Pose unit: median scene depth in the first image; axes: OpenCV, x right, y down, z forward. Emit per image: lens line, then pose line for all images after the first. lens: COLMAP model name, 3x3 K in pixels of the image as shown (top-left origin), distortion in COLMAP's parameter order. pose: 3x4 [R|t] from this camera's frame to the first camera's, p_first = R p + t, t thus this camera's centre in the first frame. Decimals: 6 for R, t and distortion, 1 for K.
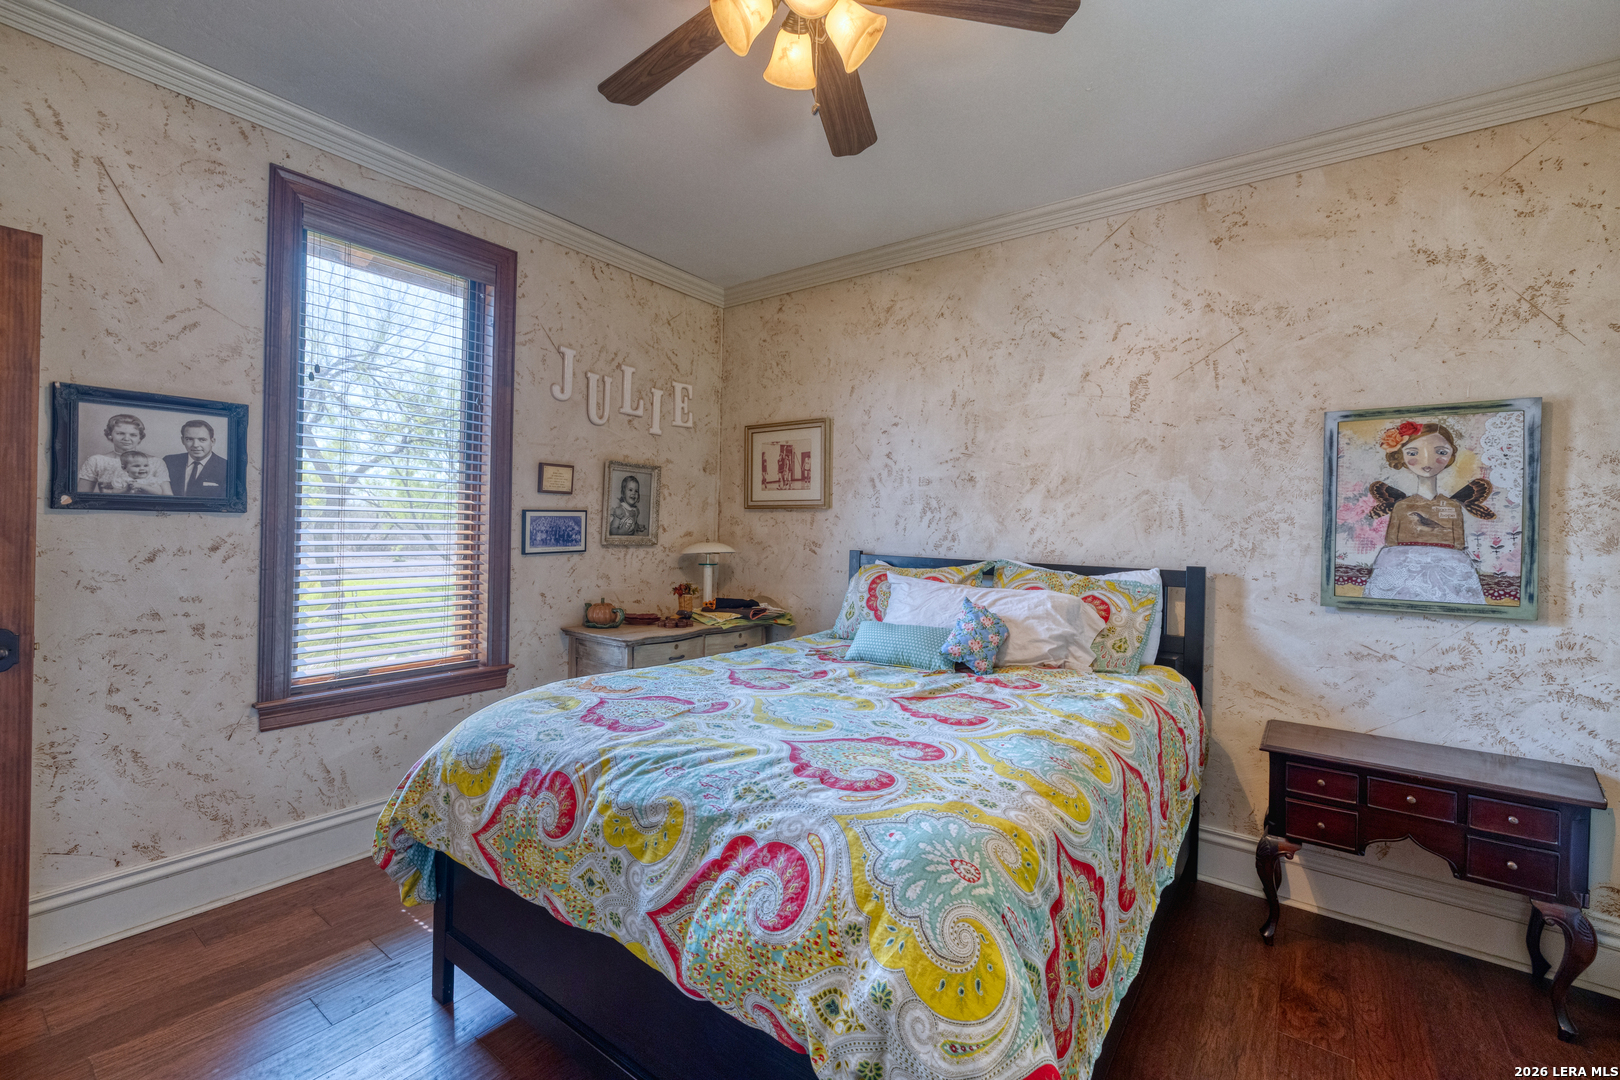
lens RADIAL K [[676.8, 0, 812.5], [0, 676.8, 535.1], [0, 0, 1]] dist [-0.002366, 0.000276]
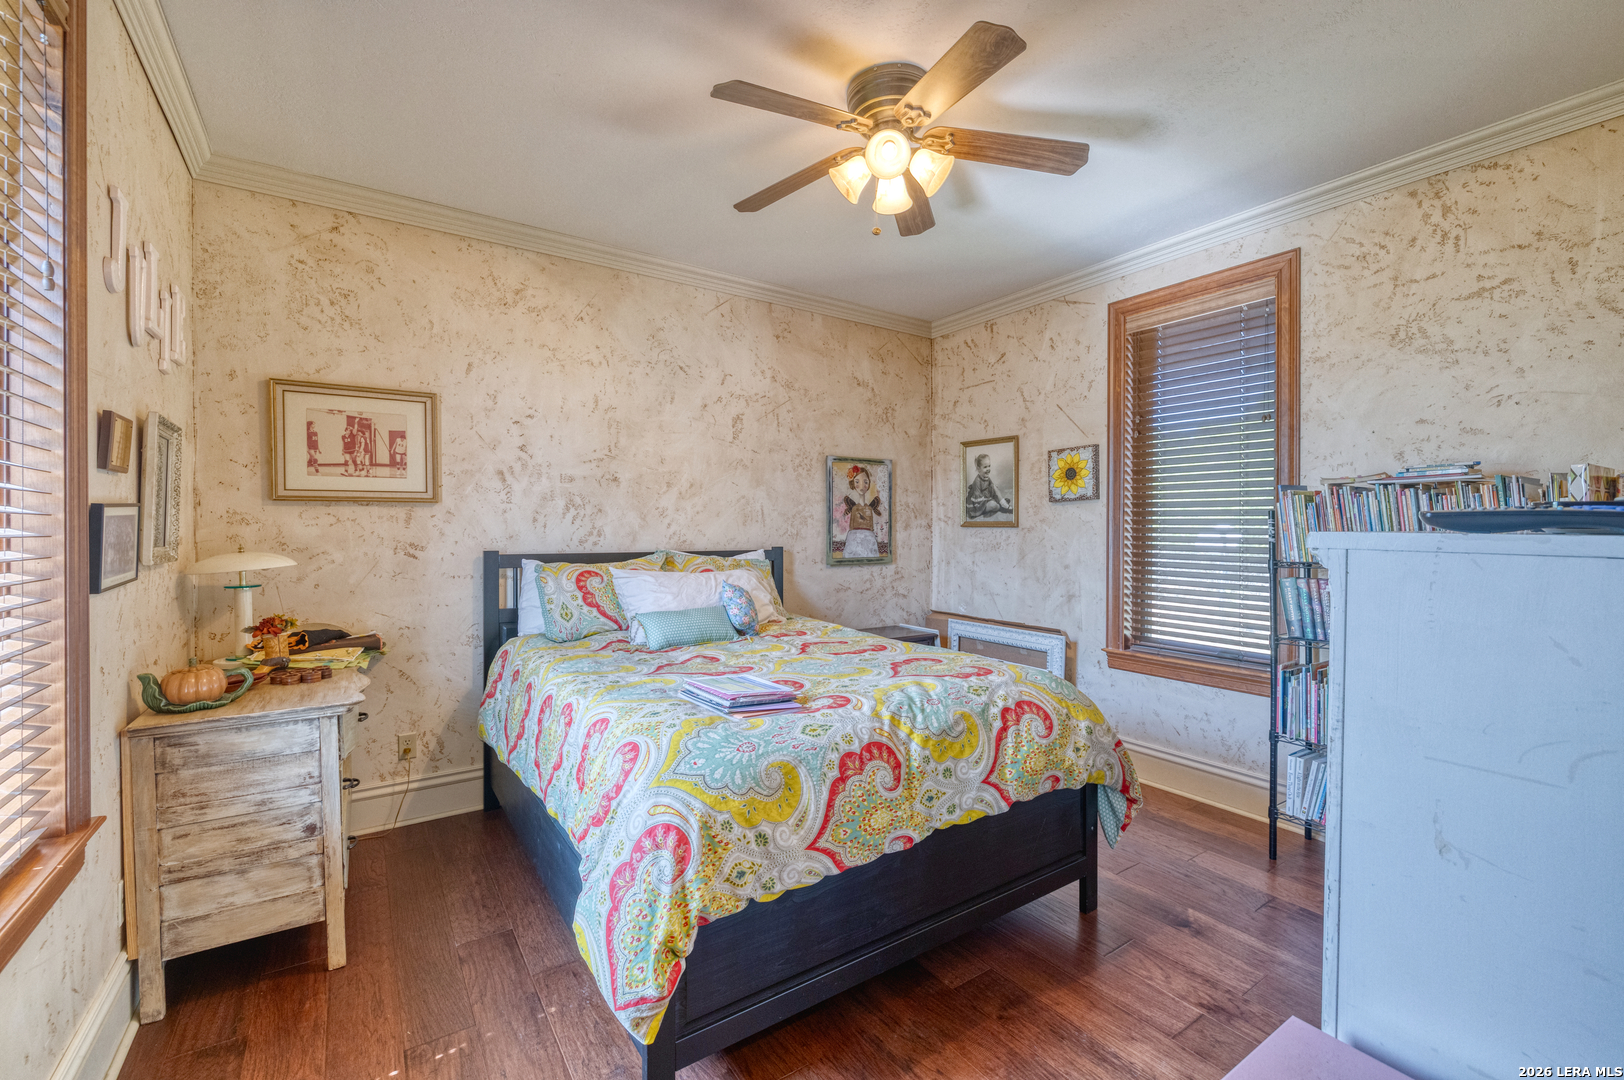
lens RADIAL K [[678.5, 0, 814.5], [0, 678.5, 535.1], [0, 0, 1]] dist [-0.002366, 0.000276]
pose [[0.333202, -0.033870, 0.942247, -0.804995], [0.014784, 0.999419, 0.030697, -0.024416], [-0.942739, 0.003701, 0.333510, 0.375931]]
